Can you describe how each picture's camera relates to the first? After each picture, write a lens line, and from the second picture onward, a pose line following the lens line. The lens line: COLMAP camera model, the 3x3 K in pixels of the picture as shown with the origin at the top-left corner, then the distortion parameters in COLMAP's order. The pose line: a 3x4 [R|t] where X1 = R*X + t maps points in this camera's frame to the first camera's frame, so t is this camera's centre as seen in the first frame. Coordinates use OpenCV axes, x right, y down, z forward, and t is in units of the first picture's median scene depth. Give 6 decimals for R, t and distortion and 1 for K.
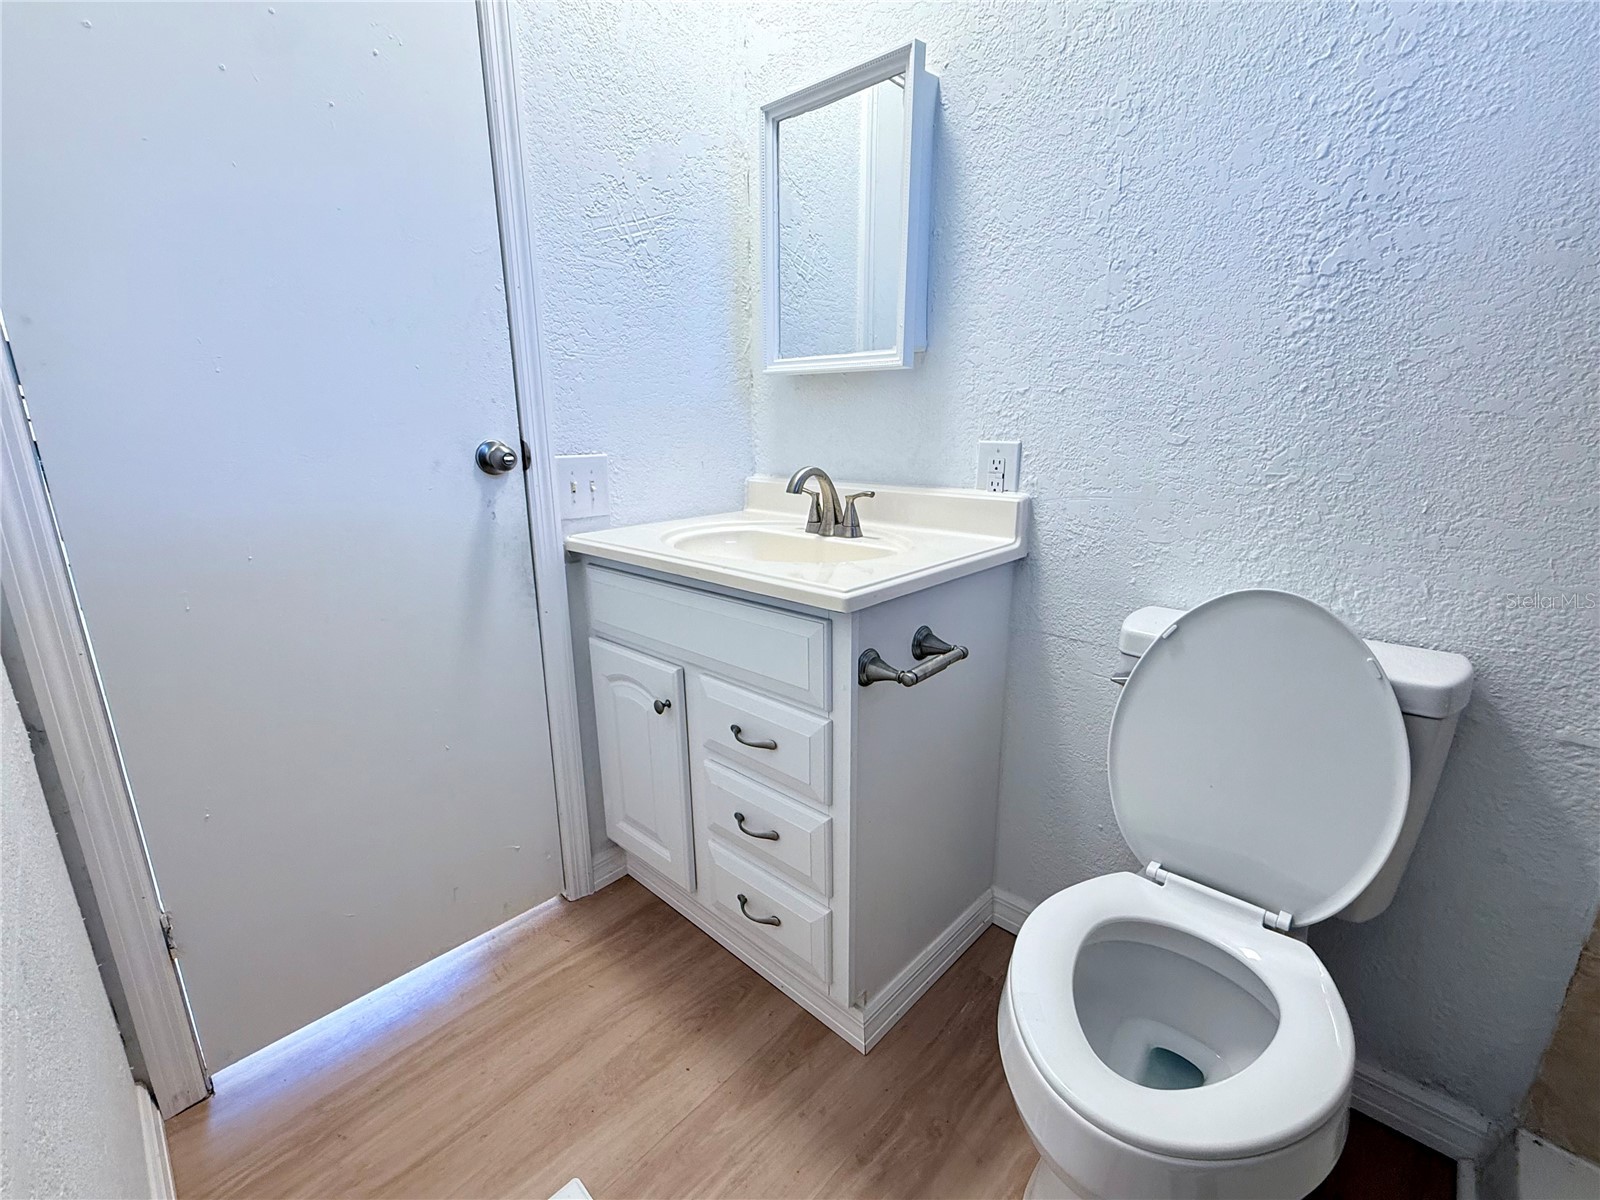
lens RADIAL K [[691.7, 0, 797.5], [0, 691.7, 599.6], [0, 0, 1]] dist [-0.001922, -0.000667]
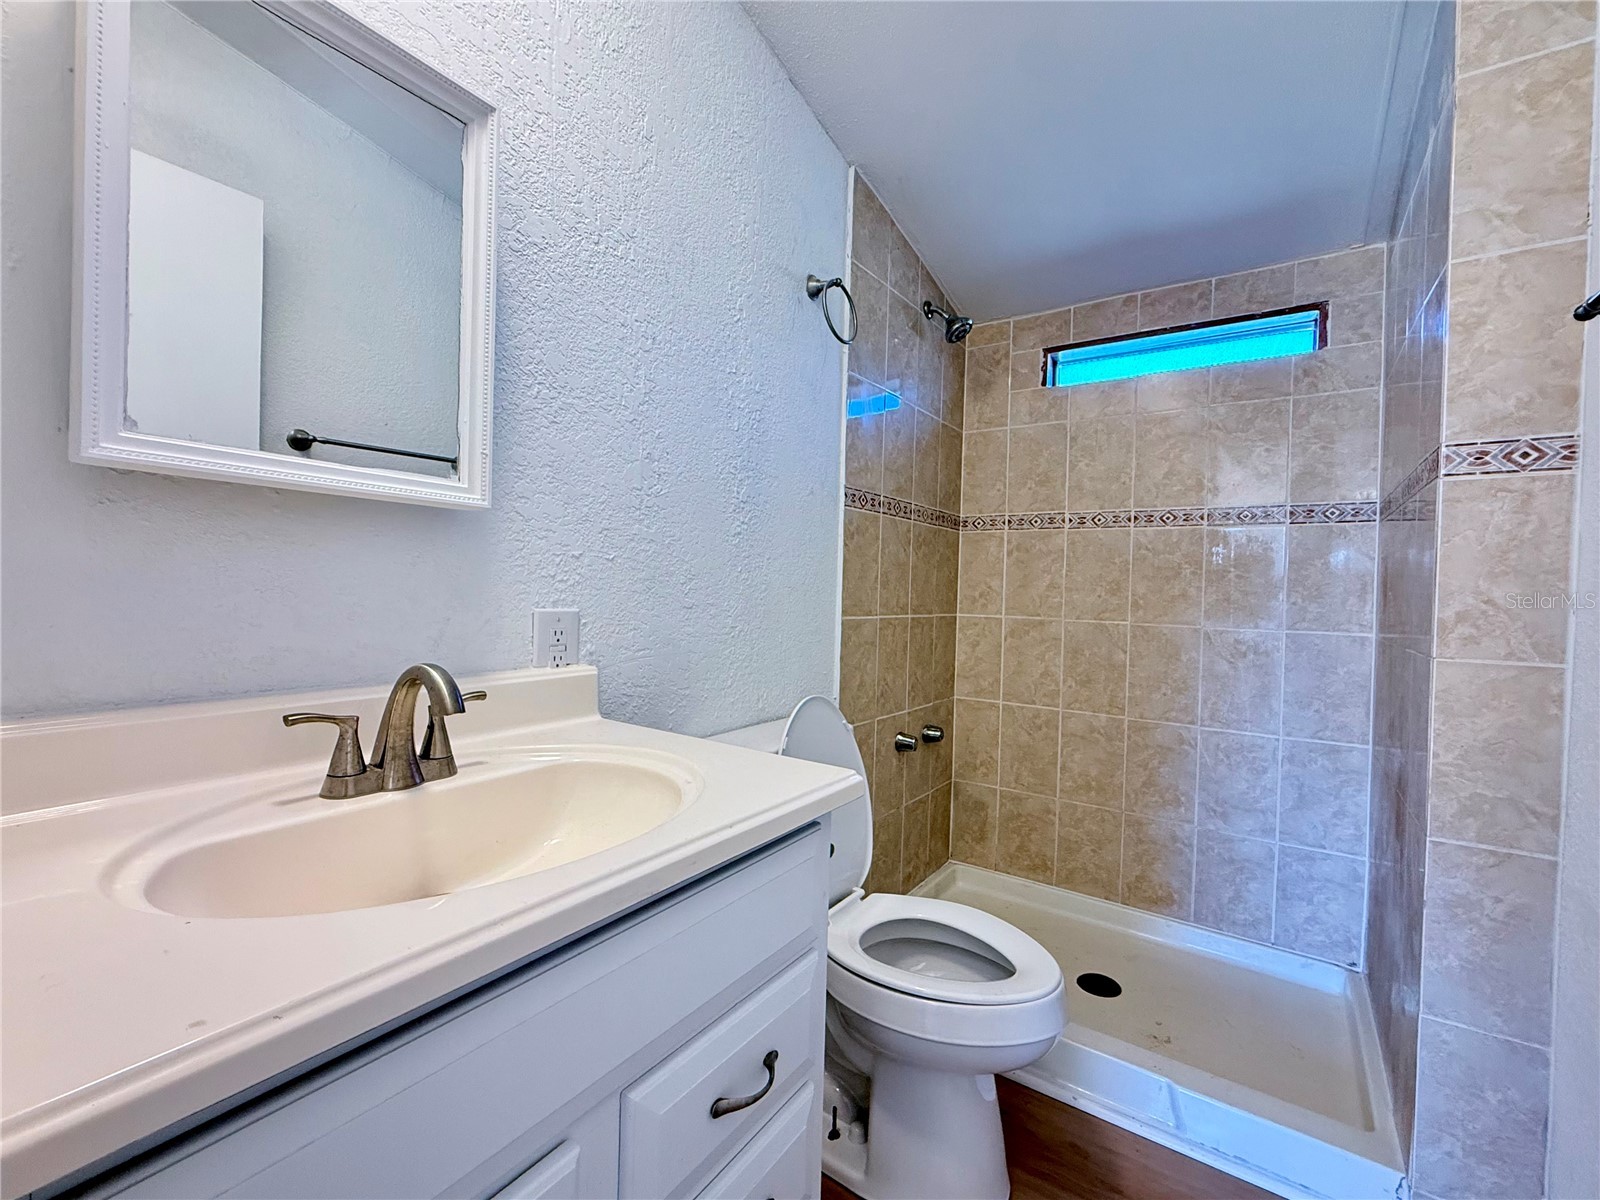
lens RADIAL K [[691.7, 0, 797.3], [0, 691.7, 598.4], [0, 0, 1]] dist [-0.001922, -0.000667]
pose [[-0.146382, -0.013653, 0.989134, -0.634126], [0.221522, 0.974059, 0.046228, -0.228849], [-0.964106, 0.225882, -0.139561, 0.881293]]
